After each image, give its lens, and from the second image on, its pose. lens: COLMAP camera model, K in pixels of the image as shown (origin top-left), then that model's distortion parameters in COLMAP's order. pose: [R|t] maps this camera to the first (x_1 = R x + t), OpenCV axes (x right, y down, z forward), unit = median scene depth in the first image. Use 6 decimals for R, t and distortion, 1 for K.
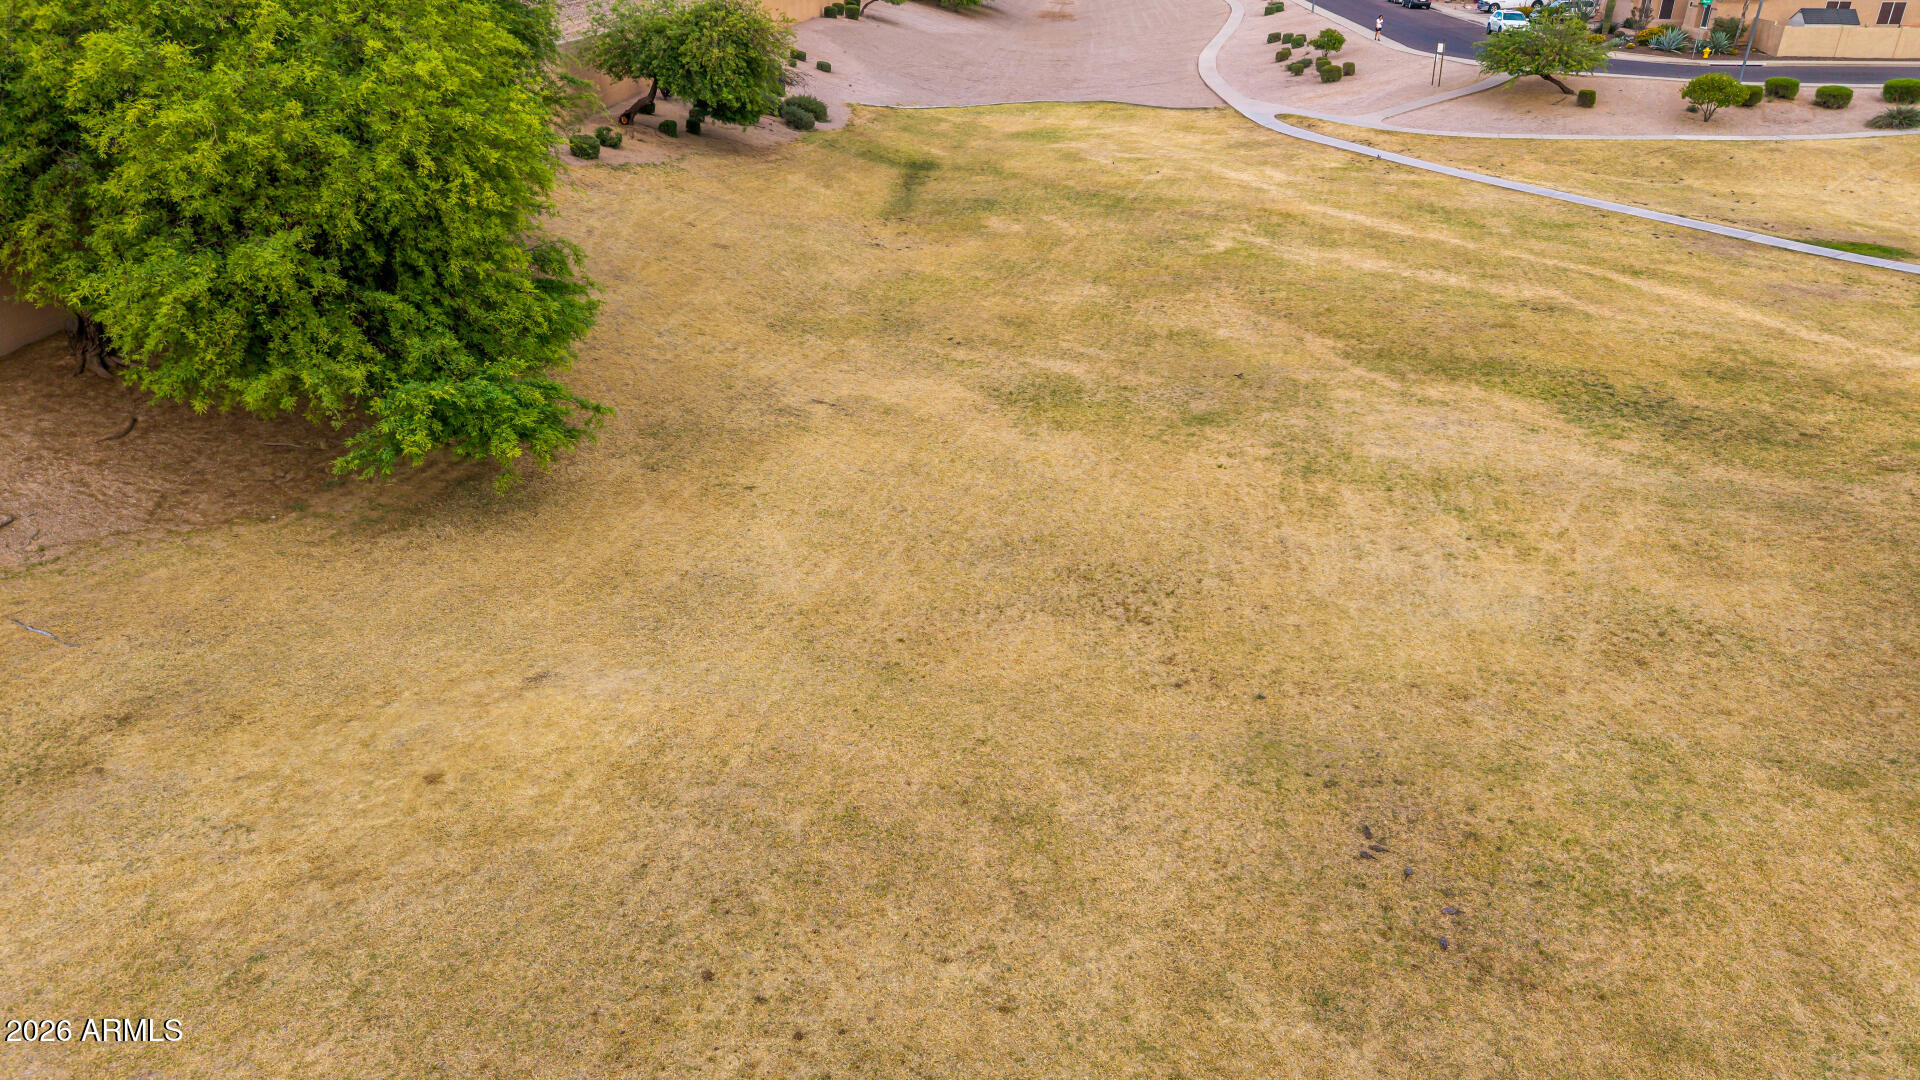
lens RADIAL K [[1249.0, 0, 960.0], [0, 1249.0, 540.0], [0, 0, 1]] dist [0.088923, -0.121246]
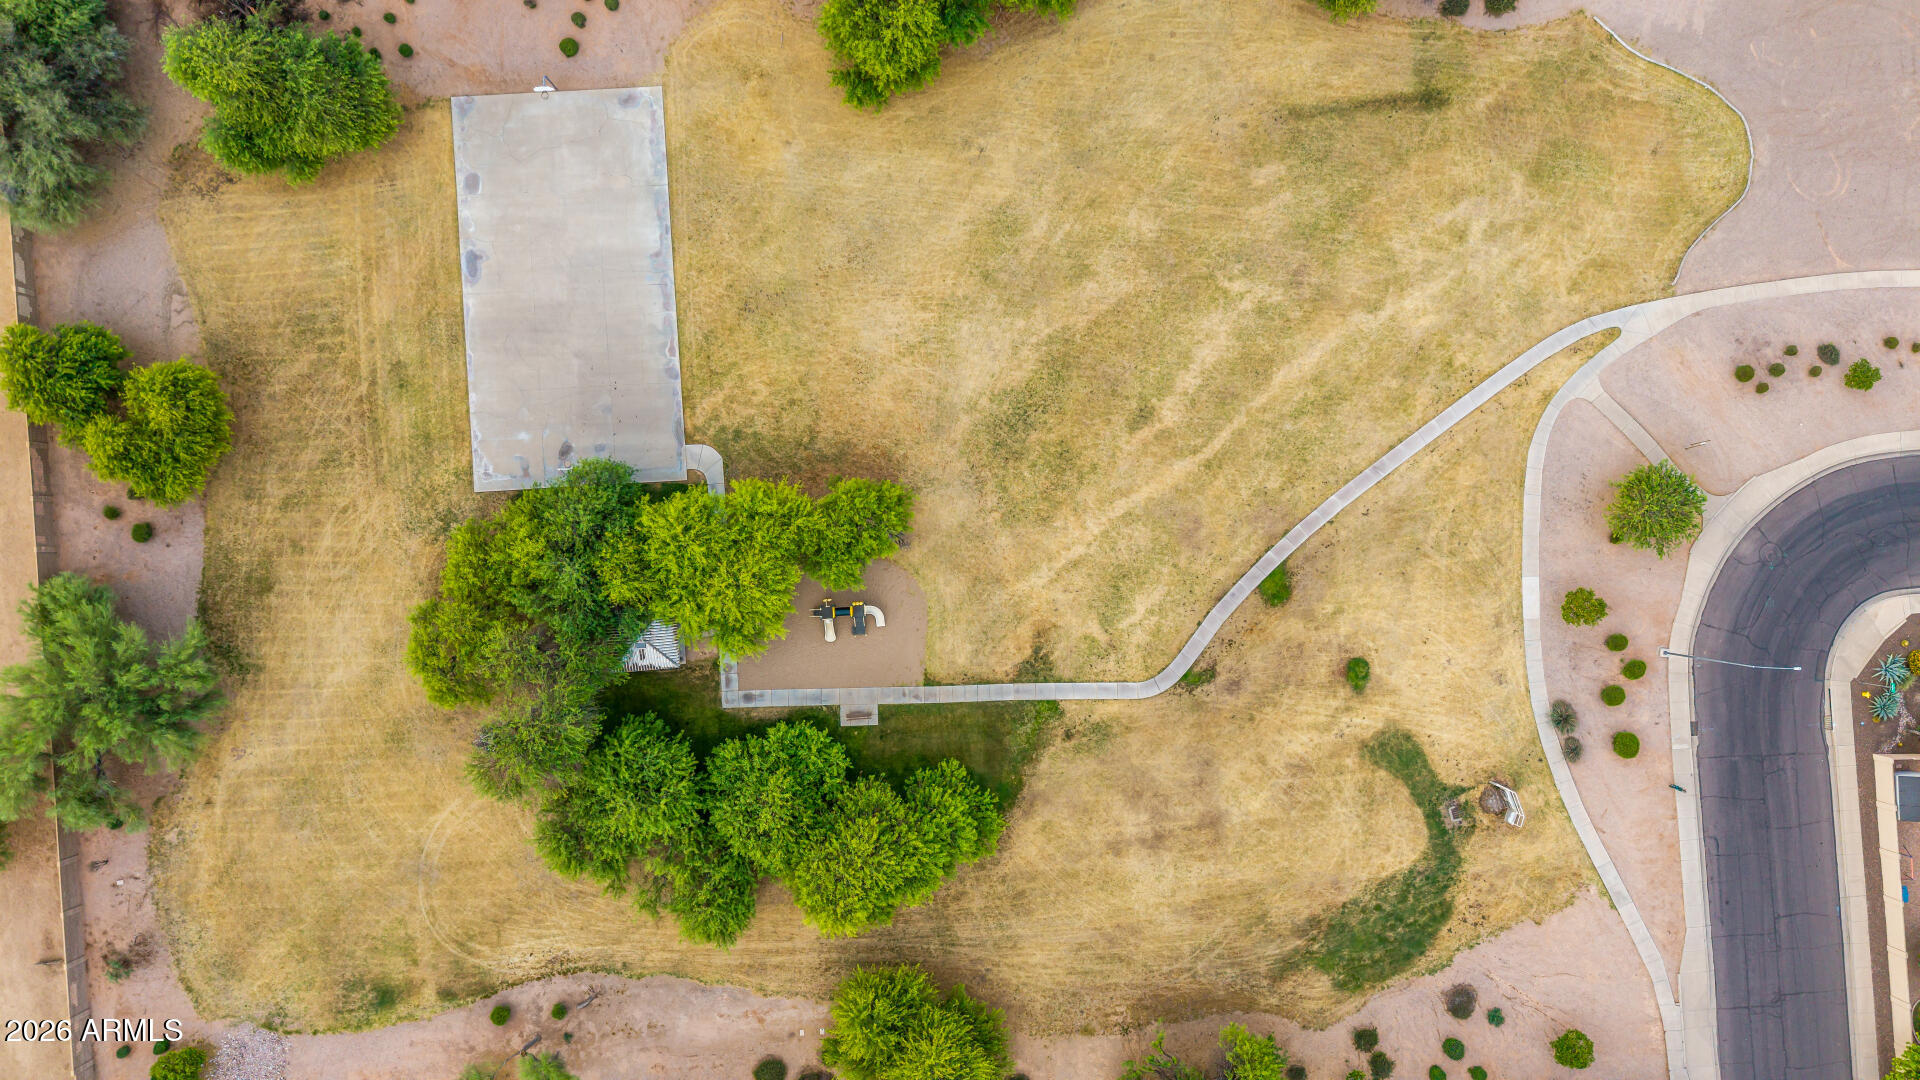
lens RADIAL K [[1249.0, 0, 960.0], [0, 1249.0, 540.0], [0, 0, 1]] dist [0.088923, -0.121246]
pose [[0.173000, 0.984922, 0.000592, 0.785921], [-0.467638, 0.081611, 0.880145, -2.626718], [0.866825, -0.152542, 0.474705, -0.617096]]
